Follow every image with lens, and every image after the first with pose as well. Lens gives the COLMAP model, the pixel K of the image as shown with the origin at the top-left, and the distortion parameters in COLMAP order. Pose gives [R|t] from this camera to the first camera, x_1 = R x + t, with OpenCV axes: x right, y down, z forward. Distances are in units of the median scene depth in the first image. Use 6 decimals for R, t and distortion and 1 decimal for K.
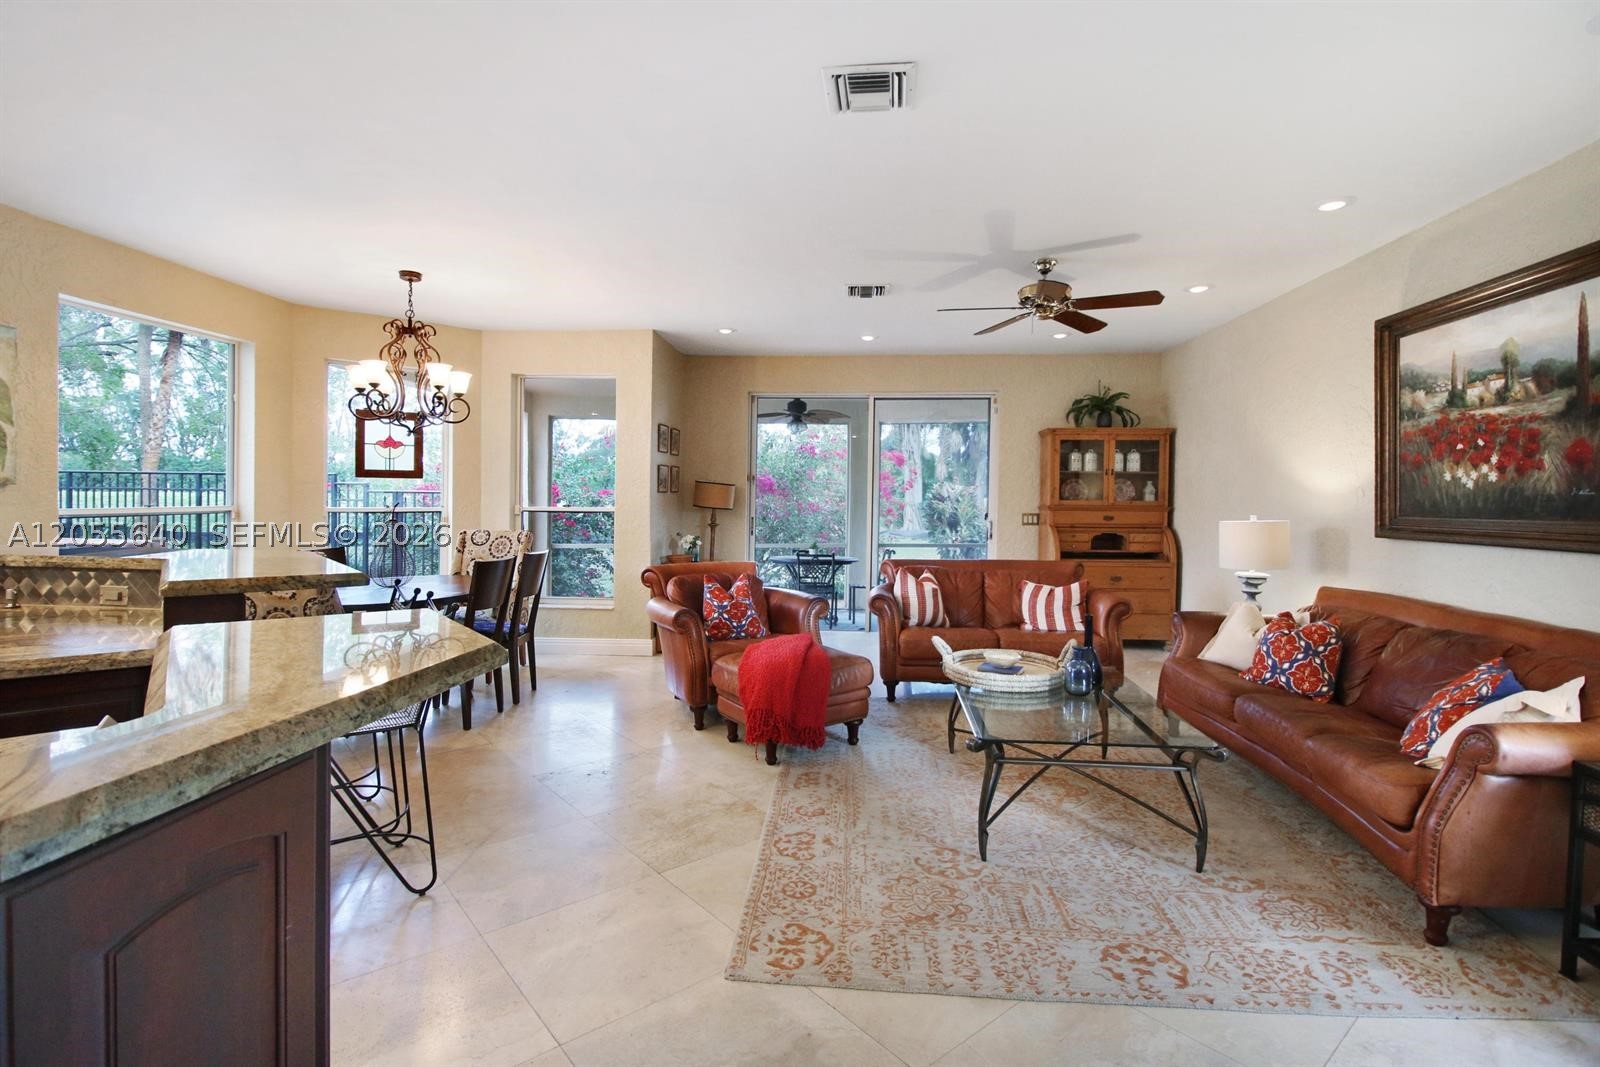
lens RADIAL K [[759.6, 0, 768.7], [0, 759.6, 510.0], [0, 0, 1]] dist [0.002384, 0.000452]
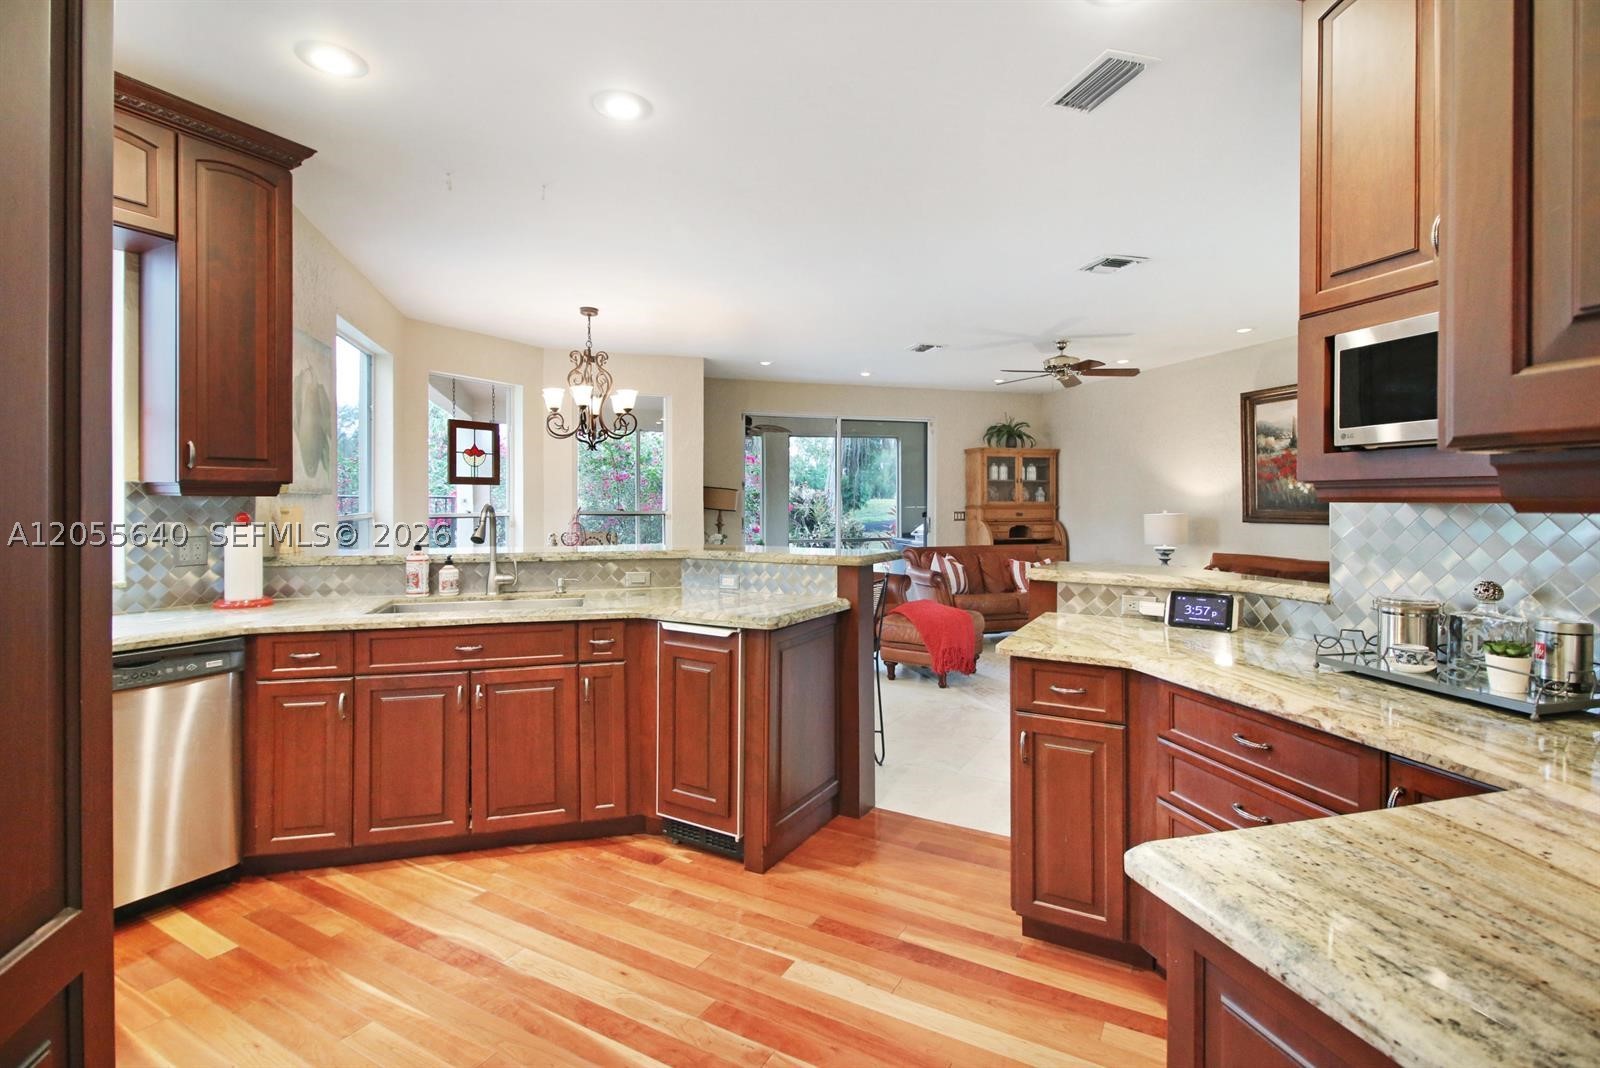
lens RADIAL K [[777.9, 0, 776.4], [0, 777.9, 499.6], [0, 0, 1]] dist [0.032615, -0.000364]
pose [[0.933120, -0.006392, 0.359509, -0.494915], [0.012377, 0.999820, -0.014348, -0.001081], [-0.359352, 0.017838, 0.933031, -0.157666]]
